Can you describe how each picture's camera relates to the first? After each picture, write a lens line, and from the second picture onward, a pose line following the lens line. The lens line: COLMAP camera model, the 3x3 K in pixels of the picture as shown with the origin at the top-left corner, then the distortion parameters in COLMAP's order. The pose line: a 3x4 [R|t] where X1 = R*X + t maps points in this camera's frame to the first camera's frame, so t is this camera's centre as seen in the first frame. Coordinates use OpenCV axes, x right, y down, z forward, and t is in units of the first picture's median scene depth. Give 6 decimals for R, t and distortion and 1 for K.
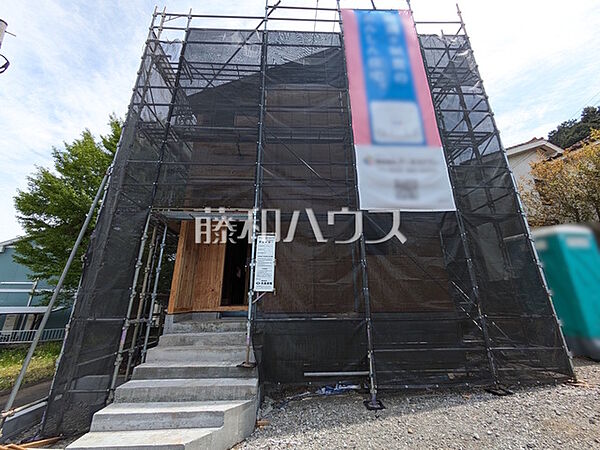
lens RADIAL K [[238.9, 0, 300.0], [0, 238.9, 225.0], [0, 0, 1]] dist [0.001522, 0.000453]
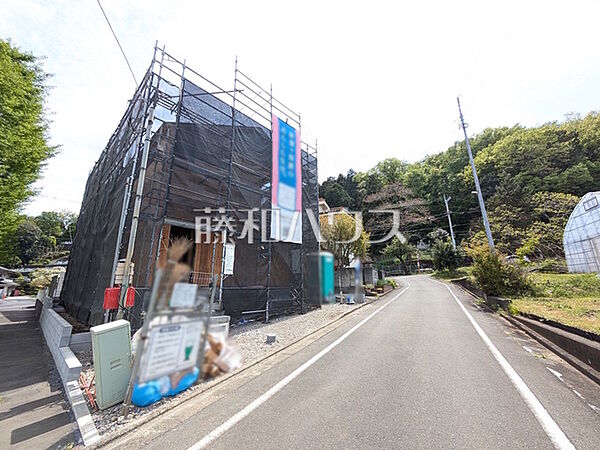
lens RADIAL K [[238.9, 0, 300.0], [0, 238.9, 225.0], [0, 0, 1]] dist [0.001522, 0.000453]
pose [[0.697852, 0.182872, 0.692503, -0.908297], [-0.218965, 0.975037, -0.036826, -0.131758], [-0.681951, -0.125935, 0.720475, -0.583953]]
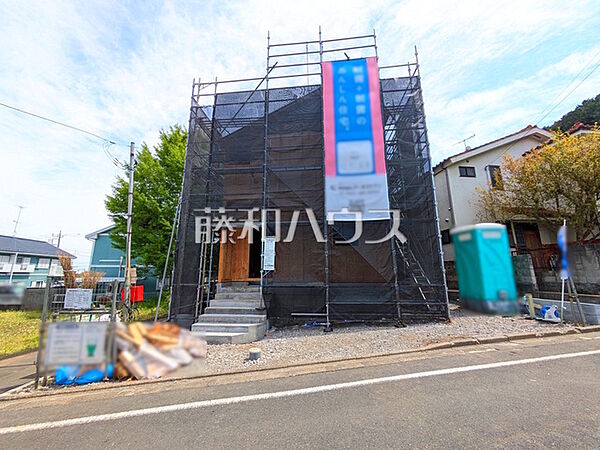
lens RADIAL K [[236.7, 0, 298.4], [0, 236.7, 226.7], [0, 0, 1]] dist [-0.000520, 0.000181]
pose [[0.990213, -0.023875, -0.137508, 0.247584], [0.039203, 0.993173, 0.109863, -0.178860], [0.133946, -0.114178, 0.984389, -0.520280]]
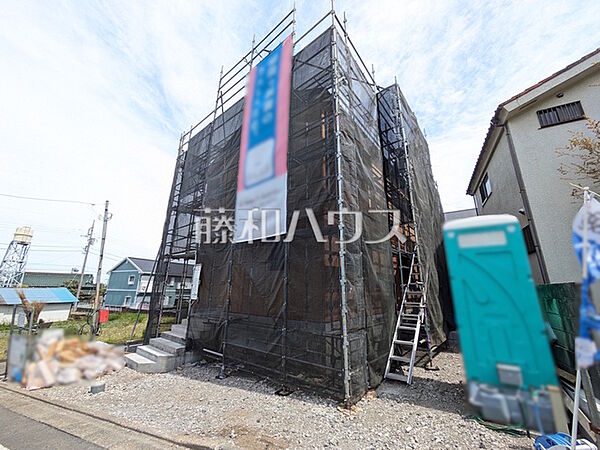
lens RADIAL K [[236.7, 0, 298.4], [0, 236.7, 226.7], [0, 0, 1]] dist [-0.000520, 0.000181]
pose [[0.749026, -0.156294, -0.643841, 1.265593], [0.189424, 0.981731, -0.017948, -0.054579], [0.634884, -0.108516, 0.764948, 0.170676]]
